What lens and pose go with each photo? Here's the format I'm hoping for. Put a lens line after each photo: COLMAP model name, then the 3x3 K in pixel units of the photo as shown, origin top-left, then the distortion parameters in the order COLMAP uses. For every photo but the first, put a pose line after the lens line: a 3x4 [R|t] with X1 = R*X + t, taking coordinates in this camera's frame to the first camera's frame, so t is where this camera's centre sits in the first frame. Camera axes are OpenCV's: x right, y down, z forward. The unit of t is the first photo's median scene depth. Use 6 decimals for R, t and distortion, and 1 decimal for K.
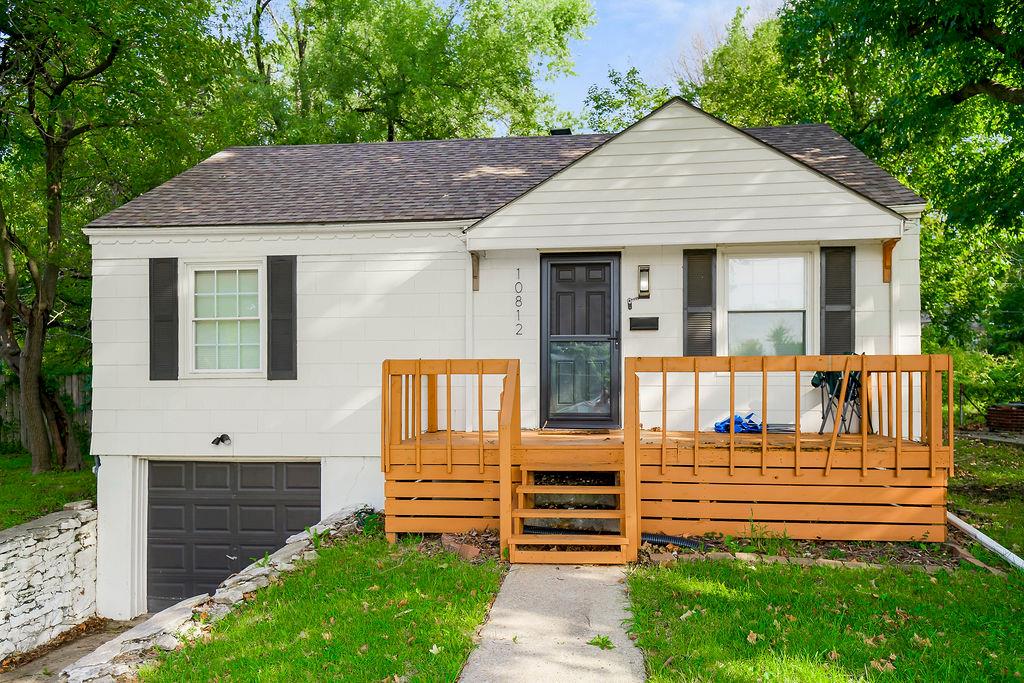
lens RADIAL K [[756.1, 0, 514.5], [0, 756.1, 348.7], [0, 0, 1]] dist [0.004203, 0.000572]
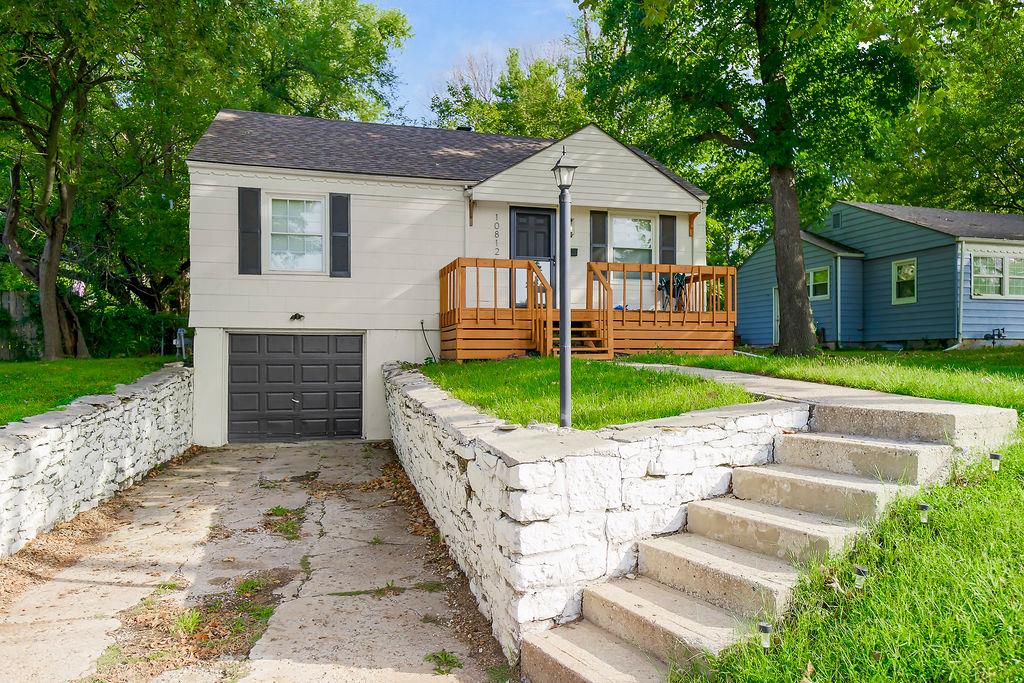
lens RADIAL K [[694.1, 0, 511.4], [0, 694.1, 337.3], [0, 0, 1]] dist [-0.002303, 0.001178]
pose [[0.928281, 0.014286, 0.371605, -0.500022], [-0.020230, 0.999722, 0.012103, 0.135808], [-0.371329, -0.018752, 0.928312, -0.392246]]
